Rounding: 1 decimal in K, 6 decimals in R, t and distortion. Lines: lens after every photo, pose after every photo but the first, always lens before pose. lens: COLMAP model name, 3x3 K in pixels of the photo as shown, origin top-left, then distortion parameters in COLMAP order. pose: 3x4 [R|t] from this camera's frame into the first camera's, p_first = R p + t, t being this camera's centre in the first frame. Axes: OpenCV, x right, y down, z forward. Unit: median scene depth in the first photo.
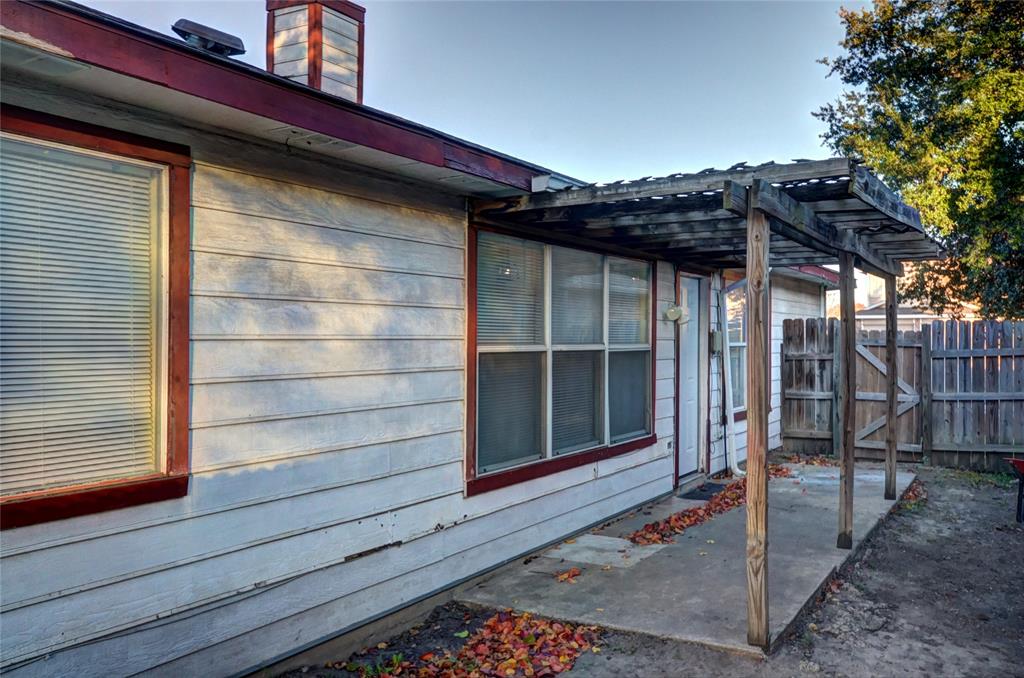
lens RADIAL K [[850.3, 0, 508.7], [0, 850.3, 341.0], [0, 0, 1]] dist [-0.001328, 0.005228]
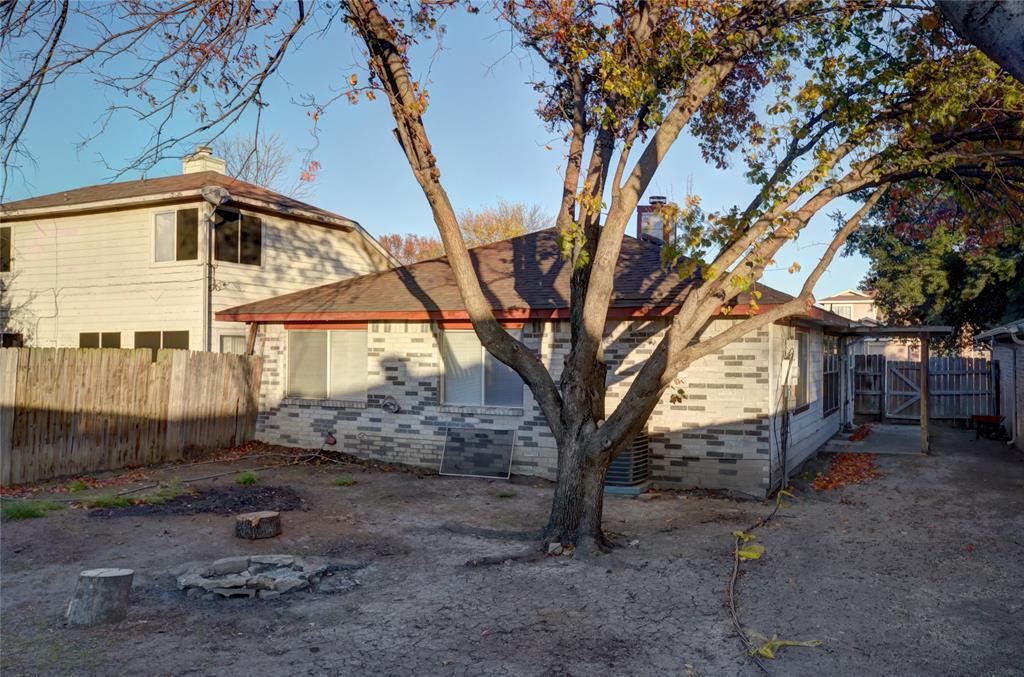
lens RADIAL K [[850.3, 0, 515.0], [0, 850.3, 337.6], [0, 0, 1]] dist [-0.001328, 0.005228]
pose [[0.995720, 0.008350, 0.092043, -0.705152], [-0.006841, 0.999837, -0.016704, -0.029333], [-0.092168, 0.016003, 0.995615, -0.983123]]
